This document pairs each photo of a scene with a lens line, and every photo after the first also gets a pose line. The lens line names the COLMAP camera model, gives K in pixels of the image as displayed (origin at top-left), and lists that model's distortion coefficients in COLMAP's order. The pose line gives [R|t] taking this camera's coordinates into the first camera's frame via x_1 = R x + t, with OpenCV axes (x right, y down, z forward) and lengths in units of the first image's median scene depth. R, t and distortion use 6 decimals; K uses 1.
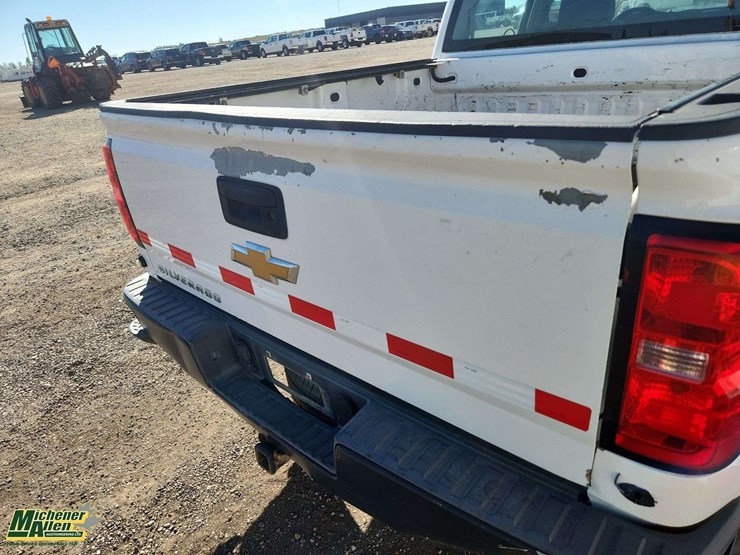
lens RADIAL K [[492.9, 0, 365.0], [0, 492.9, 277.4], [0, 0, 1]] dist [0.057470, -0.035971]
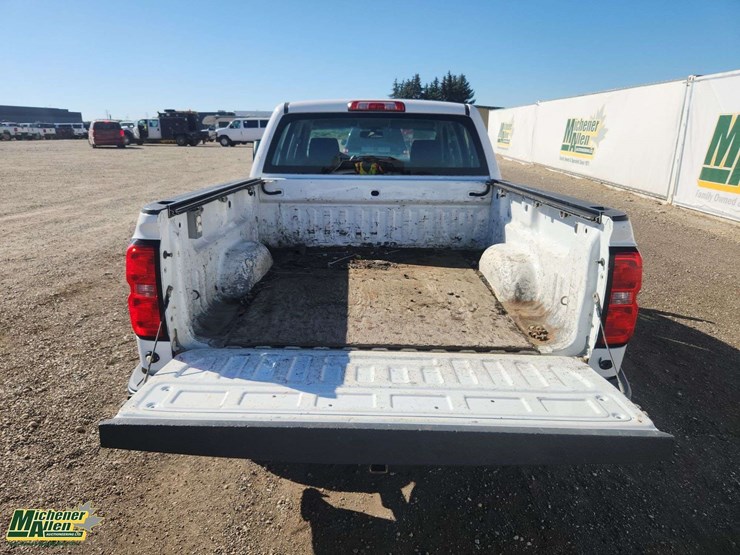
lens RADIAL K [[492.9, 0, 365.0], [0, 492.9, 277.4], [0, 0, 1]] dist [0.057470, -0.035971]
pose [[0.742318, -0.082515, 0.664948, -1.232070], [0.216905, 0.968545, -0.121953, 0.045123], [-0.633969, 0.234758, 0.736866, -0.087380]]
